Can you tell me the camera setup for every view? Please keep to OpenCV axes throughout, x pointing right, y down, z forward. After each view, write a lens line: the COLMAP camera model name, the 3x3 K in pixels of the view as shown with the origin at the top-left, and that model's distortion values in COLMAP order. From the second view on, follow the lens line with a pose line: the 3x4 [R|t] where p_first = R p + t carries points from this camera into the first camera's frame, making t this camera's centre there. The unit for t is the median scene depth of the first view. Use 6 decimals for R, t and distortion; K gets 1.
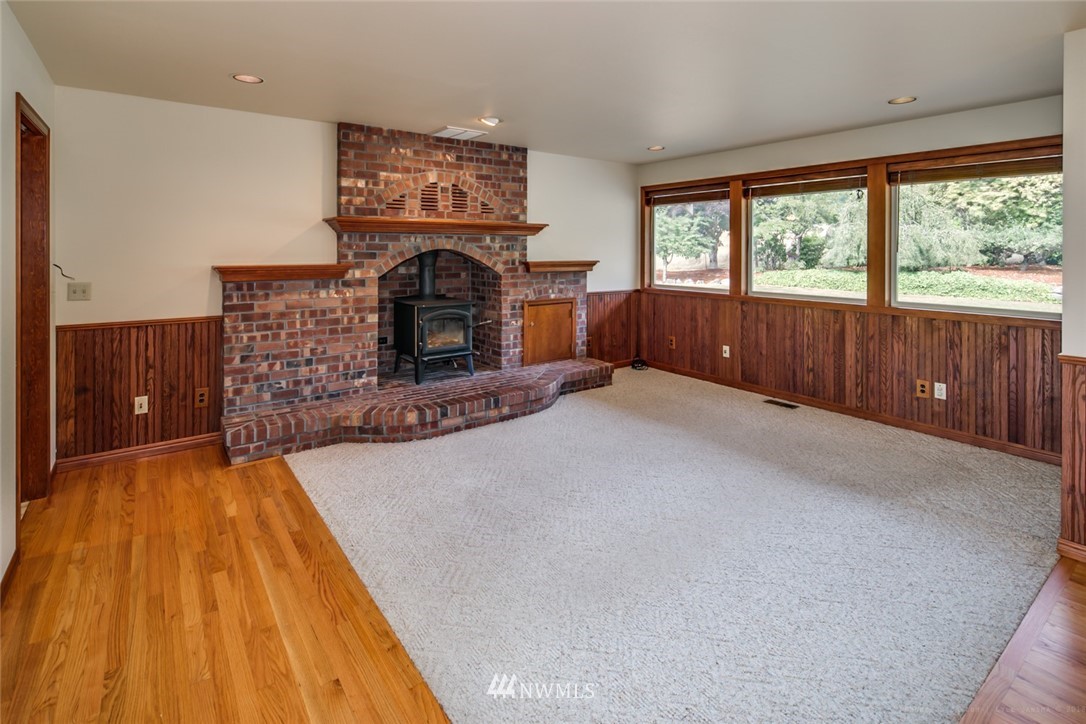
lens RADIAL K [[545.0, 0, 544.2], [0, 545.0, 361.5], [0, 0, 1]] dist [0.000137, -0.002440]
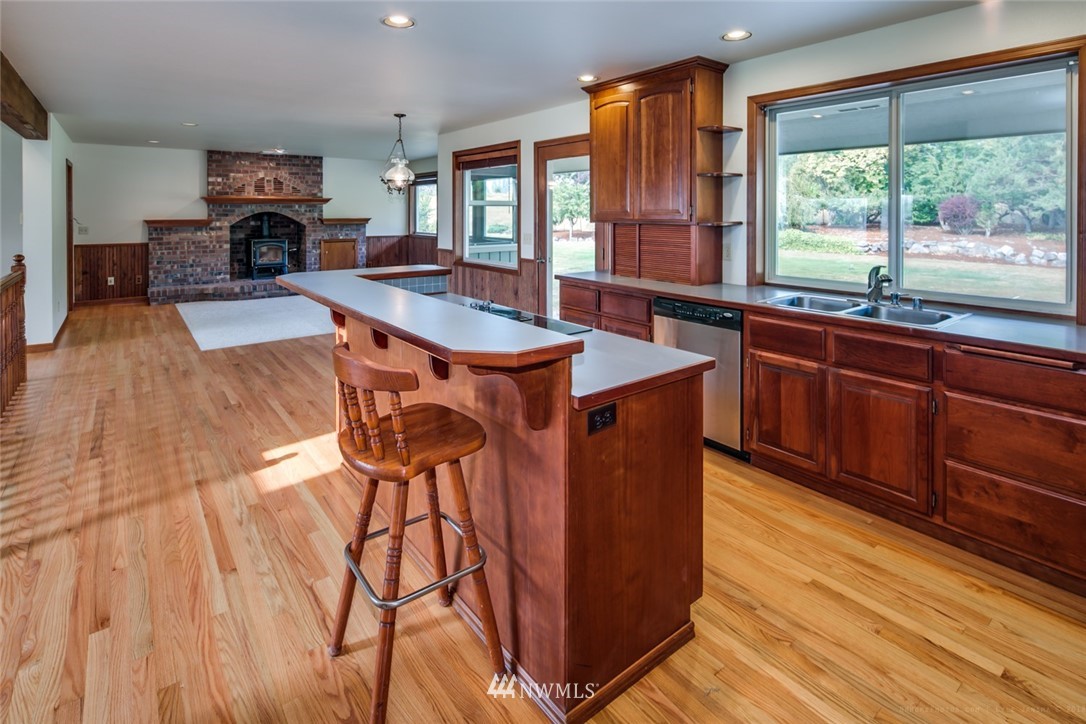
lens RADIAL K [[545.0, 0, 531.5], [0, 545.0, 326.0], [0, 0, 1]] dist [0.000137, -0.002440]
pose [[0.999810, -0.006388, 0.018411, 0.786237], [0.006304, 0.999969, 0.004611, 0.217227], [-0.018440, -0.004494, 0.999820, -1.055795]]
